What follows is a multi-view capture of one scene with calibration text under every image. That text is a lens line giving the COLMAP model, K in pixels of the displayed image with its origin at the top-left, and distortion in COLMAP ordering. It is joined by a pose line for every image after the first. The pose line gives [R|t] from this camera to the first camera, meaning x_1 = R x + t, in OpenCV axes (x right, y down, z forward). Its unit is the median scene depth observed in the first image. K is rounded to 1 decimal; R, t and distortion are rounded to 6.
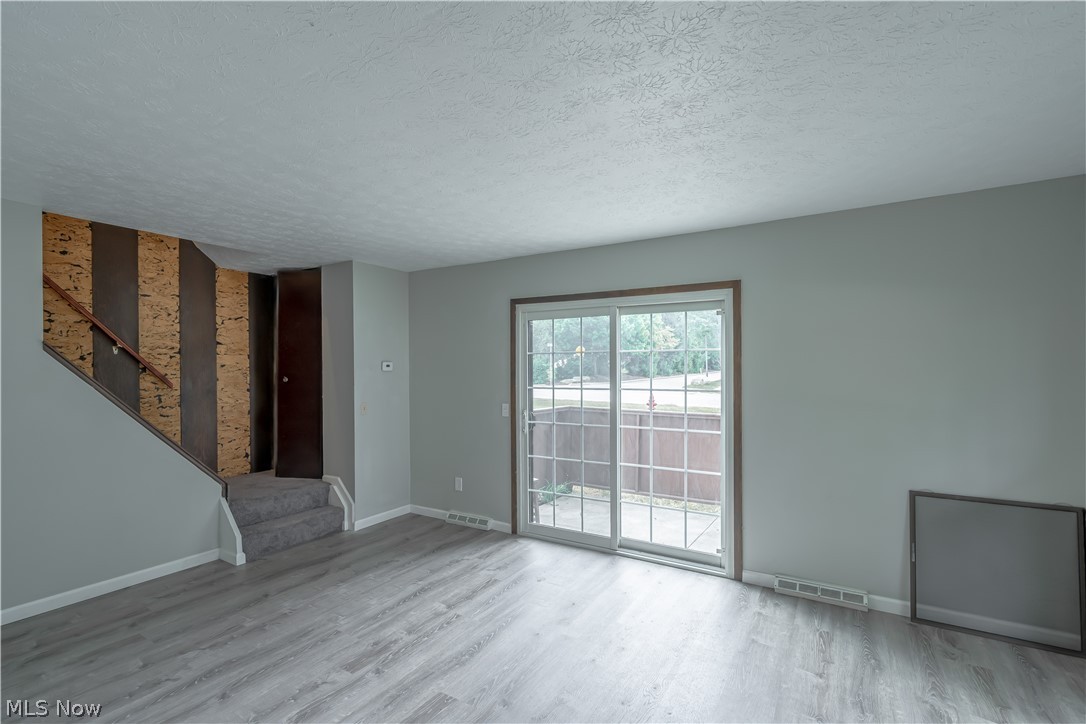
lens RADIAL K [[502.7, 0, 546.8], [0, 502.7, 368.6], [0, 0, 1]] dist [-0.001297, 0.000103]
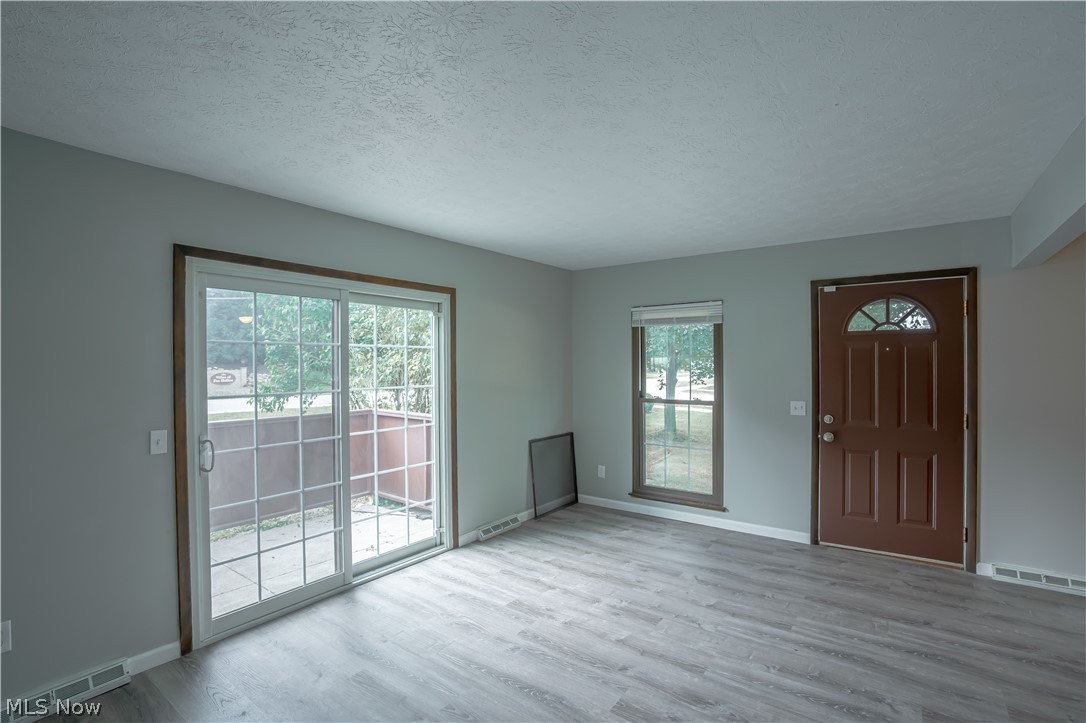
lens RADIAL K [[502.7, 0, 546.8], [0, 502.7, 368.1], [0, 0, 1]] dist [-0.001297, 0.000103]
pose [[0.102775, -0.007172, 0.994679, -0.668906], [0.007445, 0.999952, 0.006441, 0.001036], [-0.994677, 0.006744, 0.102824, 0.596600]]
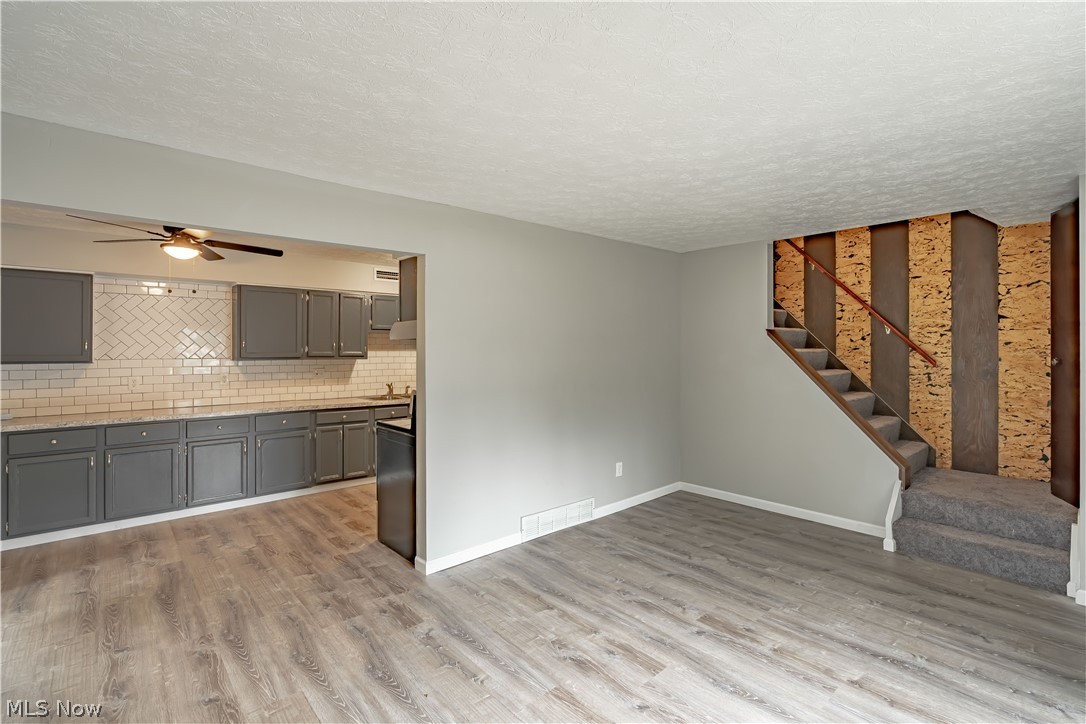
lens RADIAL K [[509.6, 0, 540.3], [0, 509.6, 348.4], [0, 0, 1]] dist [0.000258, -0.000241]
pose [[-0.311011, 0.001620, -0.950405, 0.495480], [0.003276, 0.999994, 0.000632, -0.000218], [0.950401, -0.002916, -0.311015, 0.633712]]
